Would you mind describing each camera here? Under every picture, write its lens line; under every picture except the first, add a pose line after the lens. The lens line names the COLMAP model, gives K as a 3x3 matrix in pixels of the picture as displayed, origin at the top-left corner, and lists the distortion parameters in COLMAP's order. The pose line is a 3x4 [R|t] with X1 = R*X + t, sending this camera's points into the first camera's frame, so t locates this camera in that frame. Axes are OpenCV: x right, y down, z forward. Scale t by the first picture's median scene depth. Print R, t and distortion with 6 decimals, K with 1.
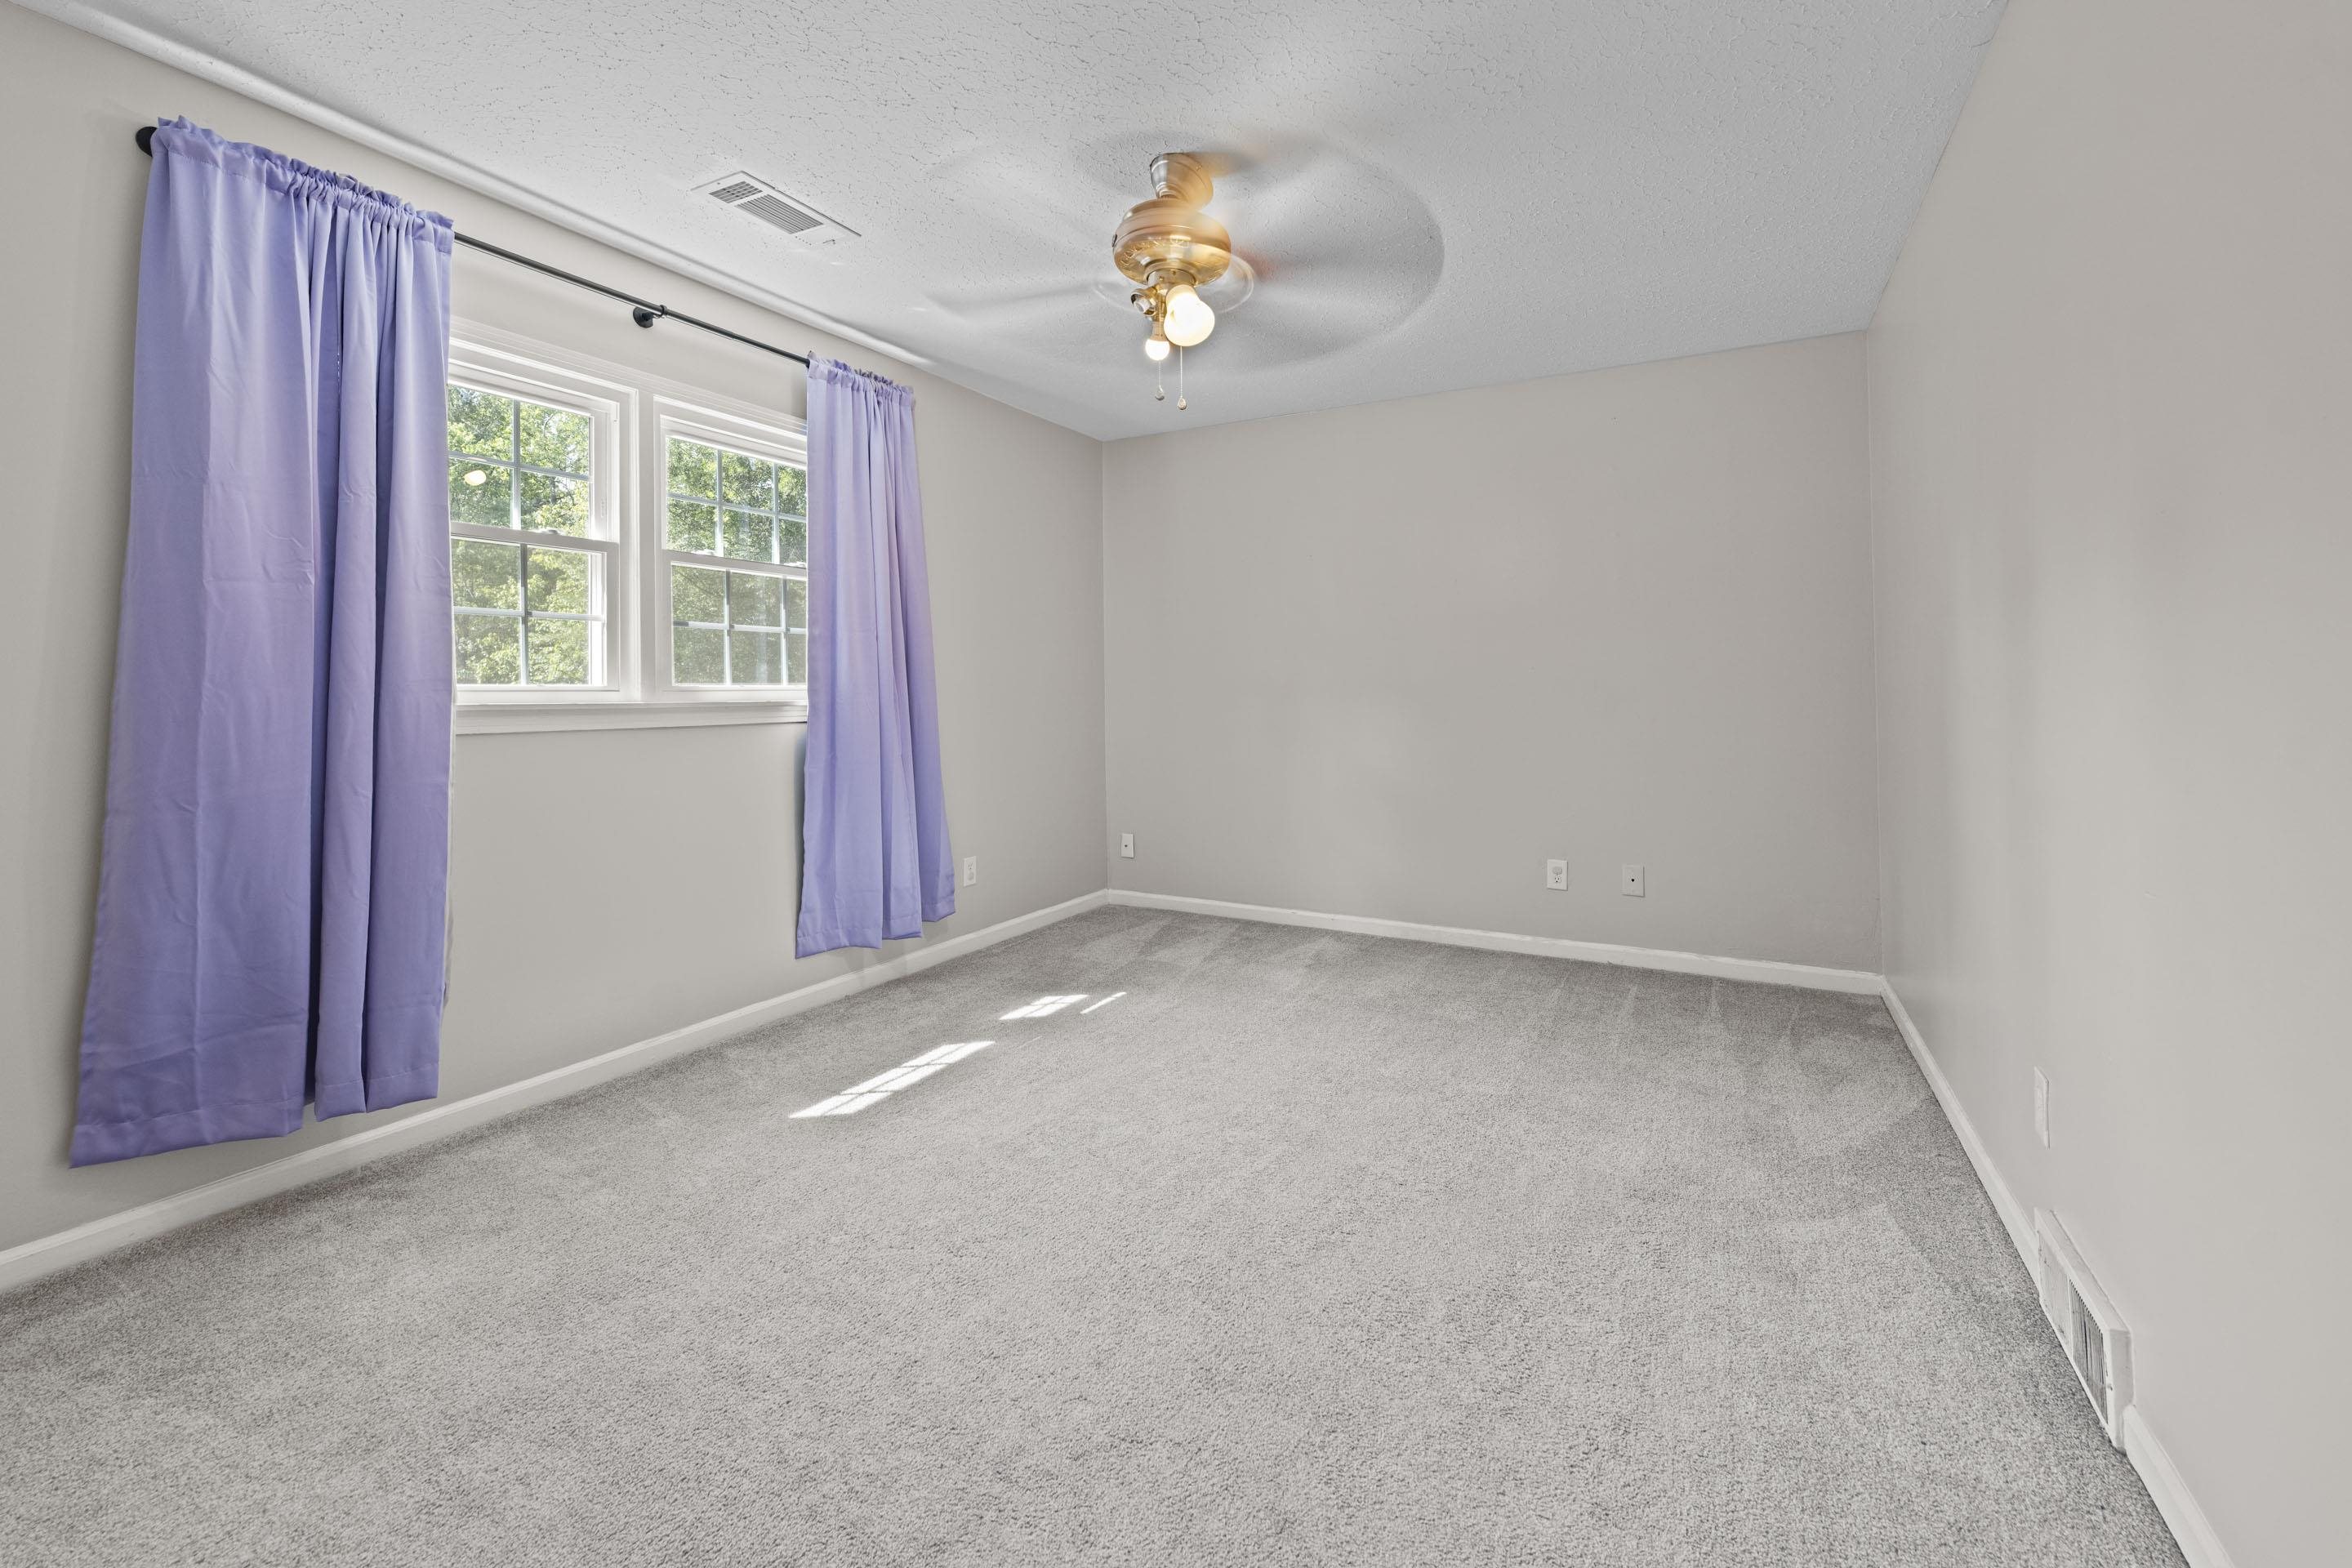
lens RADIAL K [[955.2, 0, 1170.5], [0, 955.2, 685.7], [0, 0, 1]] dist [0.001146, -0.000289]
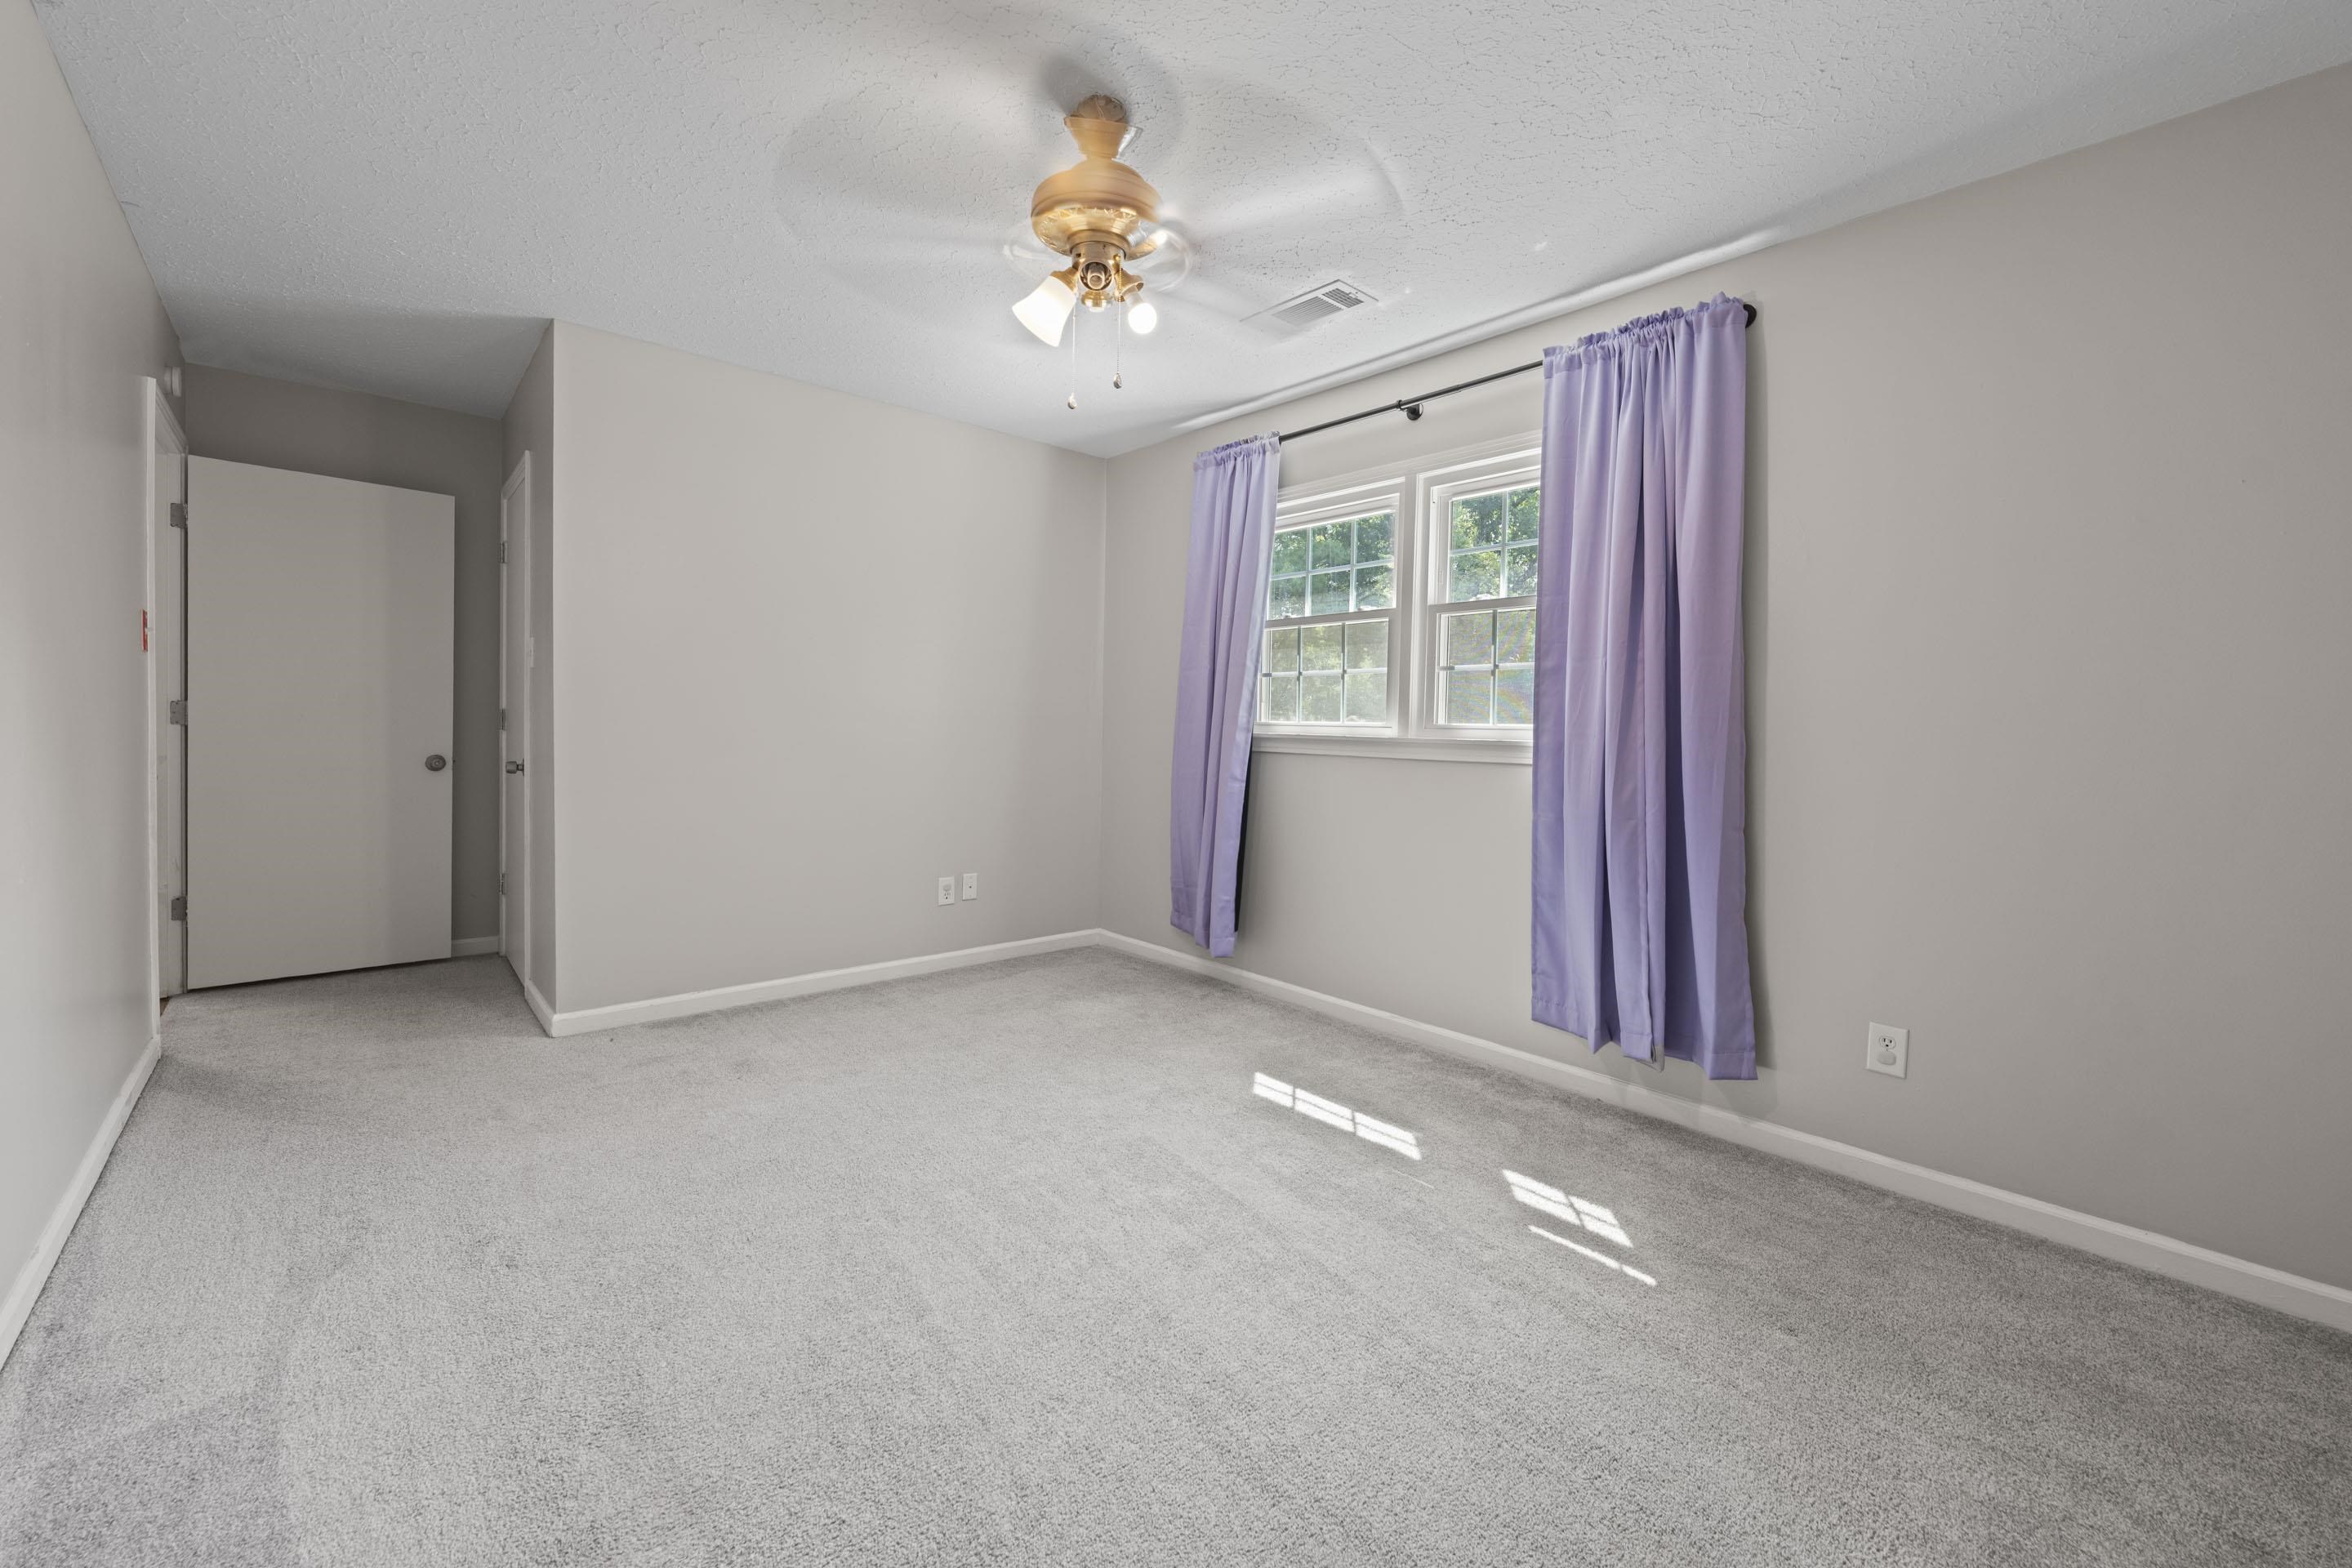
lens RADIAL K [[955.2, 0, 1184.4], [0, 955.2, 762.2], [0, 0, 1]] dist [0.001146, -0.000289]
pose [[-0.318108, 0.035364, -0.947395, 0.598300], [-0.015136, 0.998987, 0.042372, 0.002076], [0.947934, 0.027818, -0.317250, 0.991045]]
